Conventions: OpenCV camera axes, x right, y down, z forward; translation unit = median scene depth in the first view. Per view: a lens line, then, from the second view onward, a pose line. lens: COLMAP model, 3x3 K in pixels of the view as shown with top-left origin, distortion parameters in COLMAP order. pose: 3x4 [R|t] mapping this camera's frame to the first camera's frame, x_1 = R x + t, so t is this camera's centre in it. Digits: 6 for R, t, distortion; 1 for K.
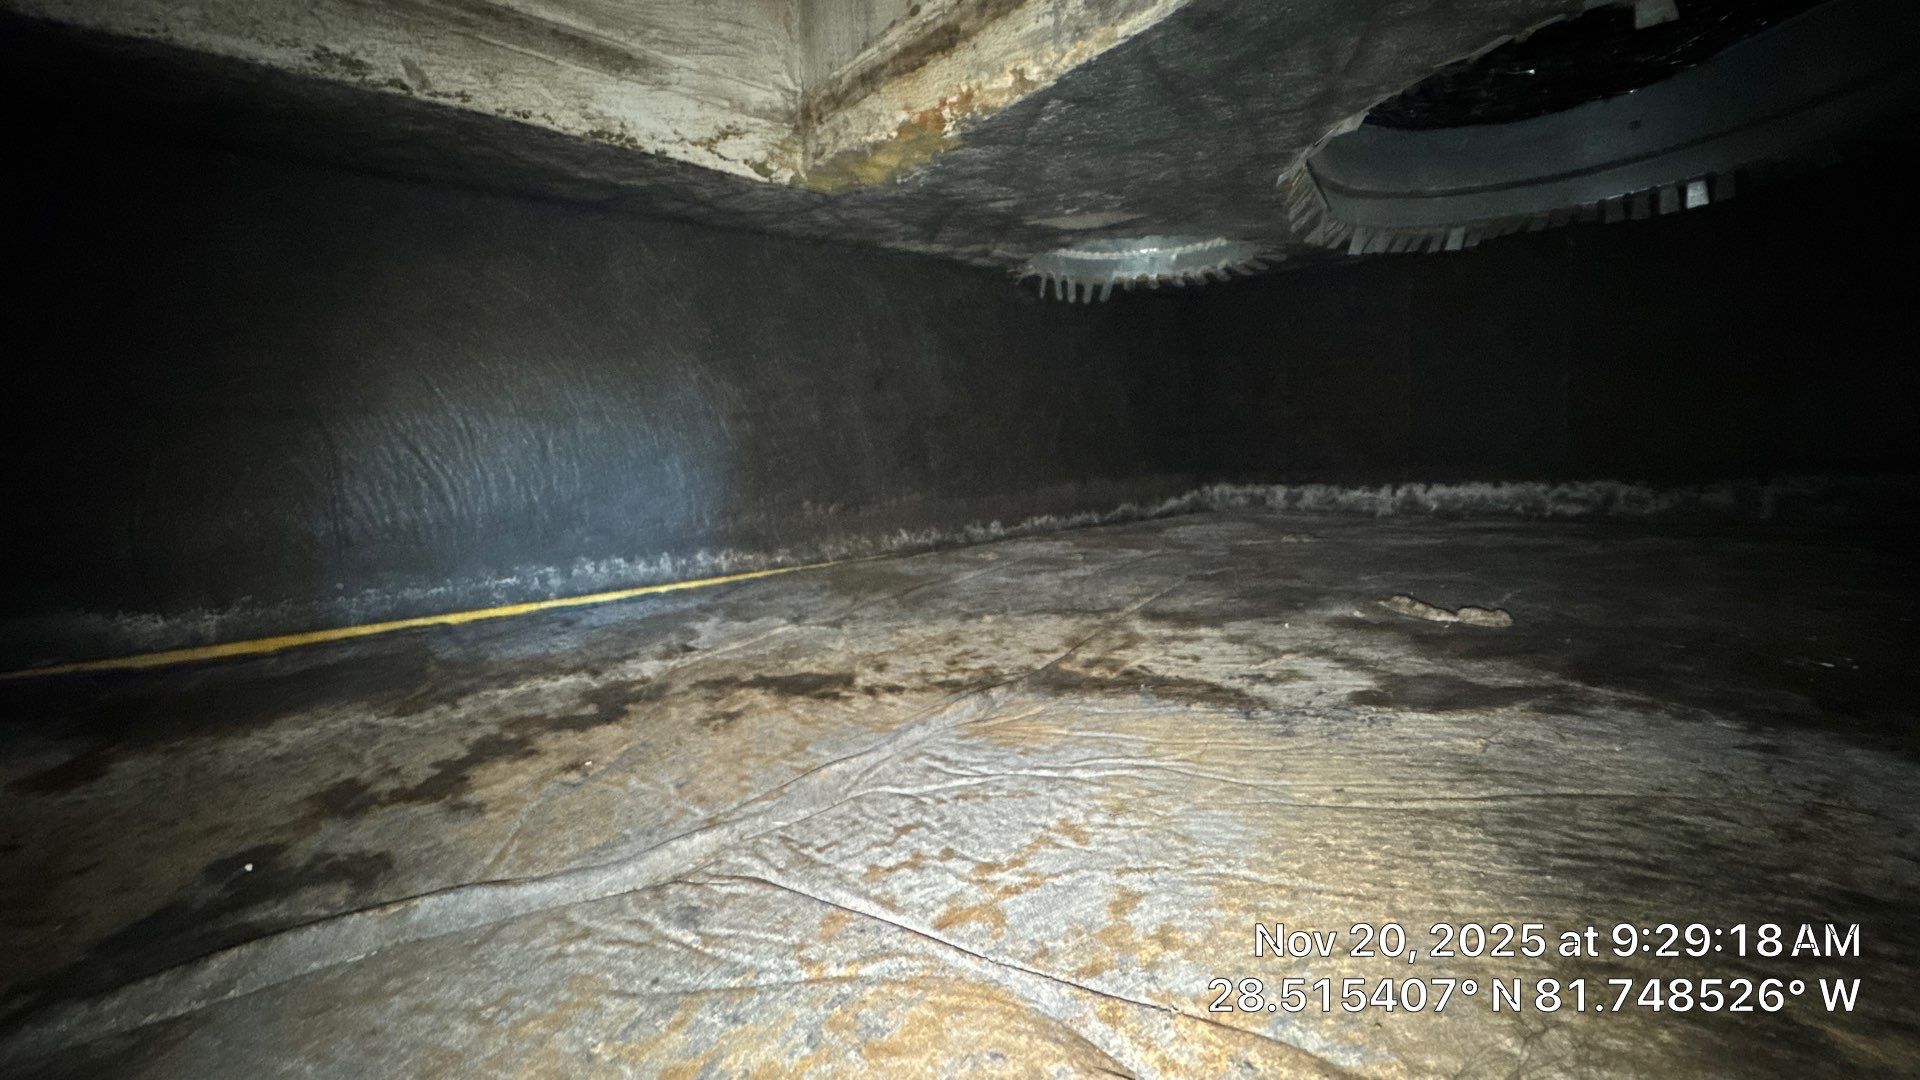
lens RADIAL K [[768.6, 0, 958.9], [0, 768.6, 542.1], [0, 0, 1]] dist [-0.004691, 0.000117]
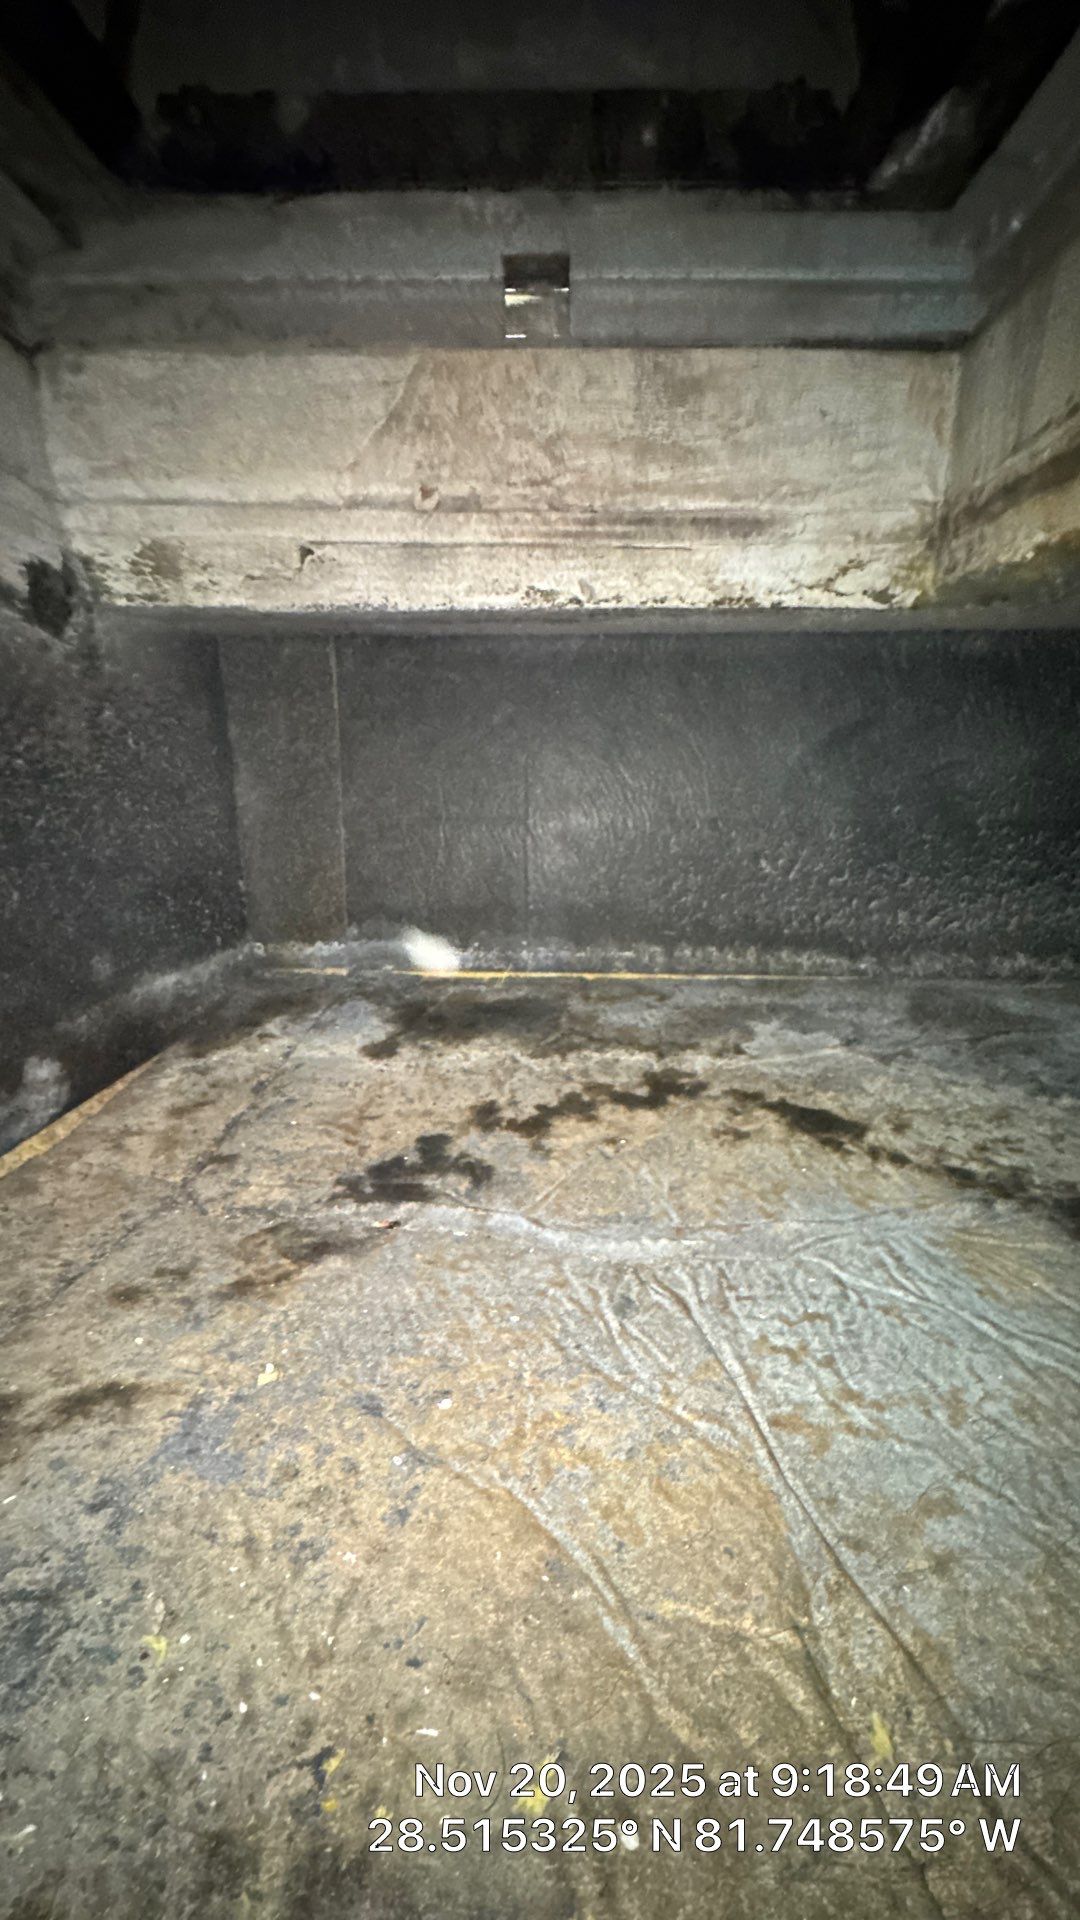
lens RADIAL K [[768.6, 0, 539.1], [0, 768.6, 960.1], [0, 0, 1]] dist [-0.004691, 0.000117]
pose [[0.732962, 0.194657, -0.651825, 0.195518], [-0.100676, 0.978674, 0.179057, -0.219358], [0.672779, -0.065619, 0.736928, -0.050738]]
